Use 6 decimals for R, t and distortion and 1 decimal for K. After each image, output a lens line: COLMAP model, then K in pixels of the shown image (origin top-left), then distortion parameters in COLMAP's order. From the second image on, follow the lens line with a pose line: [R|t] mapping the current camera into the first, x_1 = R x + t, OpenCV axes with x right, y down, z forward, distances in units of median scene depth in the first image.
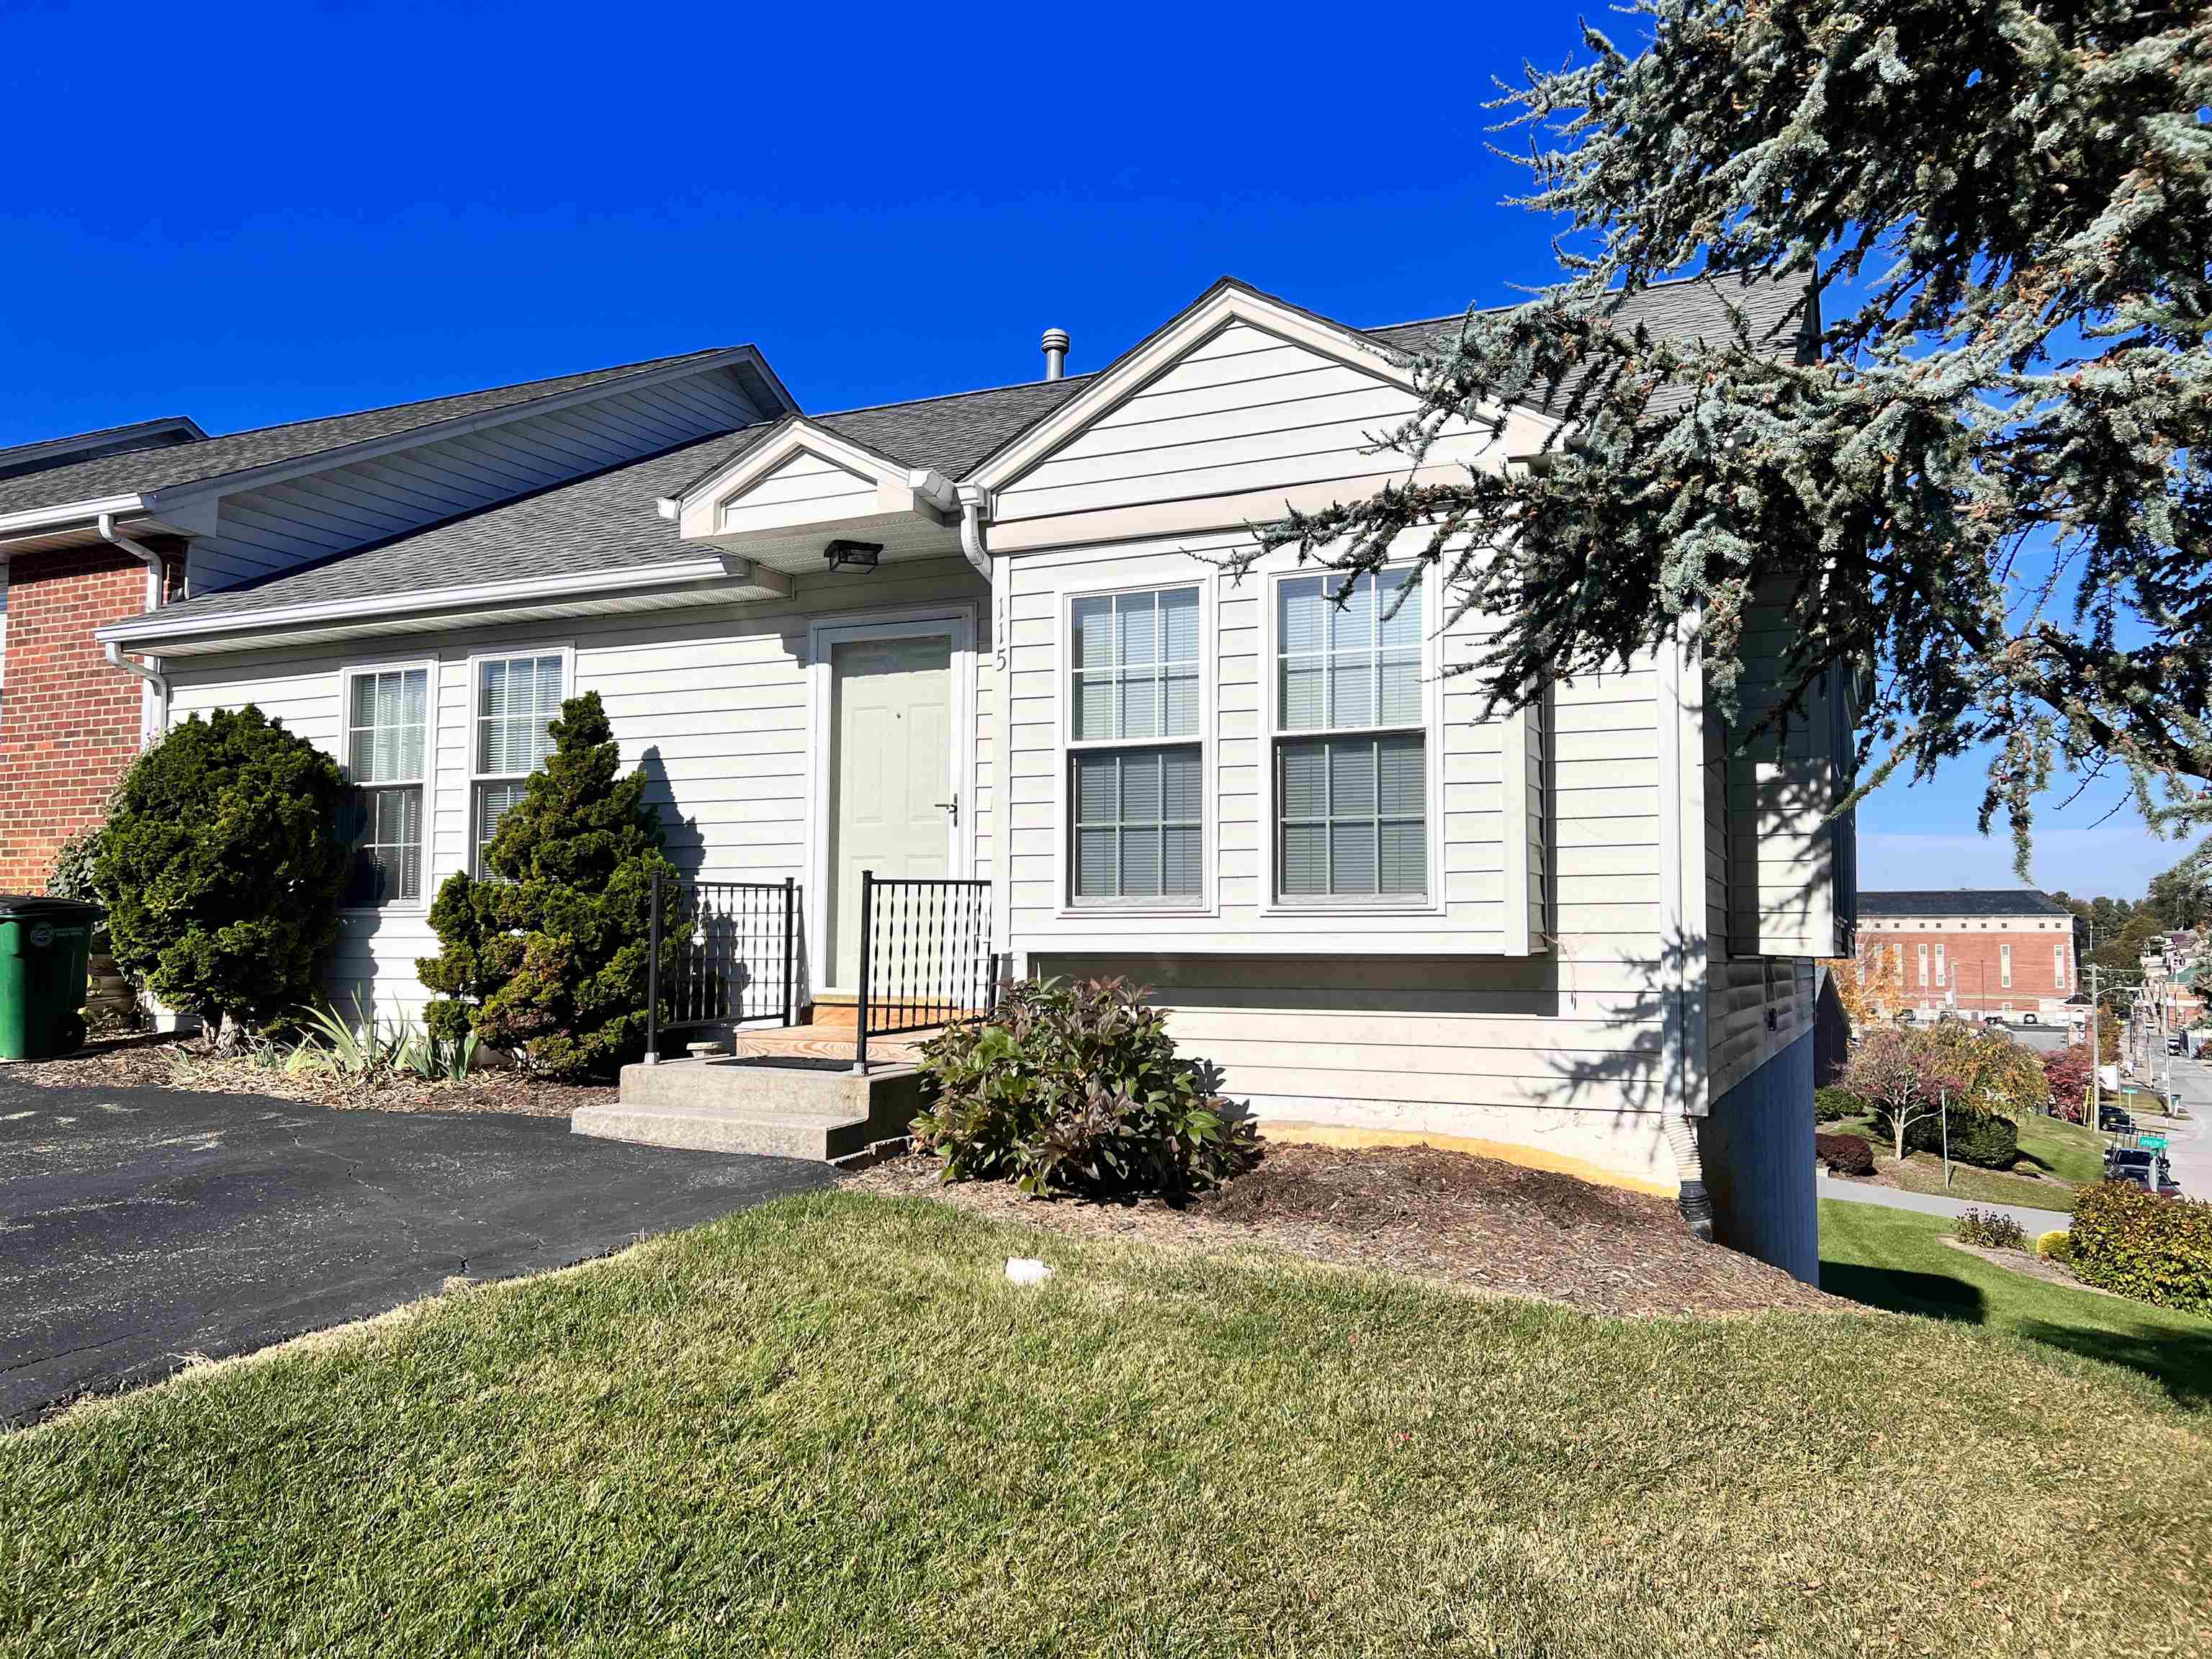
lens RADIAL K [[1665.1, 0, 1108.0], [0, 1665.1, 830.8], [0, 0, 1]] dist [0.070993, -0.005193]
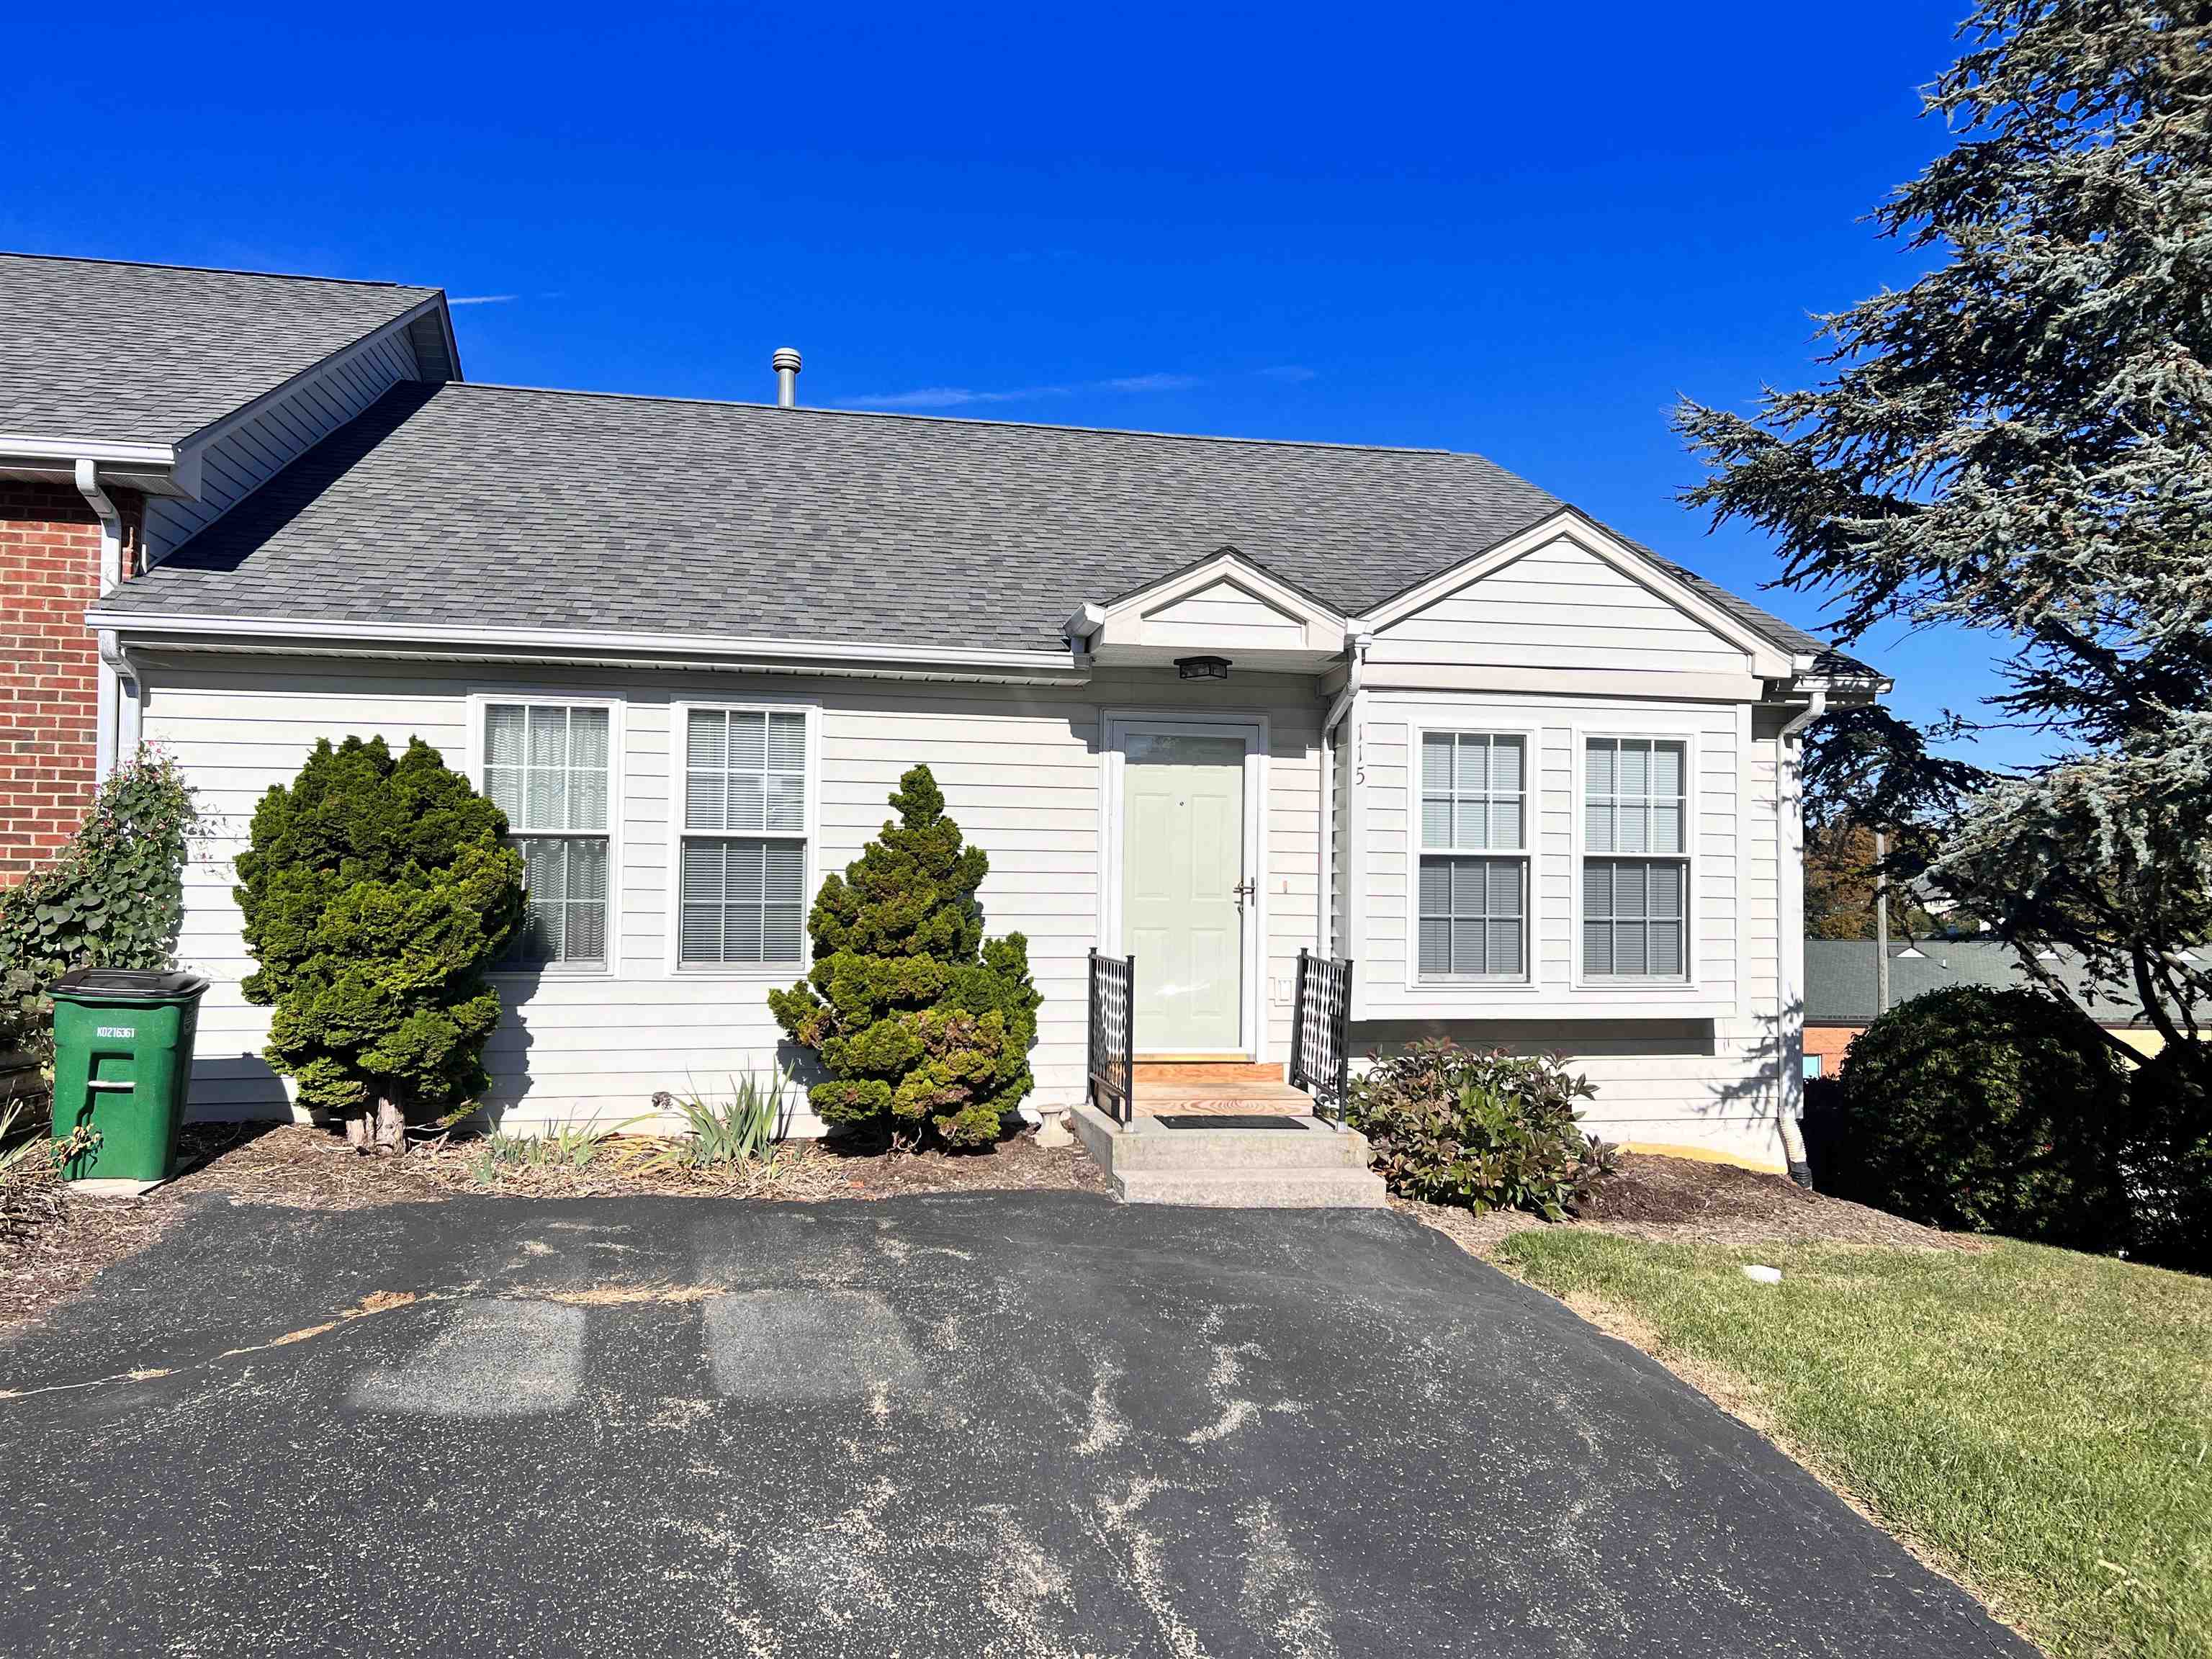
lens RADIAL K [[1665.1, 0, 1106.6], [0, 1665.1, 836.0], [0, 0, 1]] dist [0.070993, -0.005193]
pose [[0.795479, 0.027225, 0.605369, -0.982414], [-0.048282, 0.998662, 0.018532, -0.076091], [-0.604054, -0.043970, 0.795729, 0.157341]]
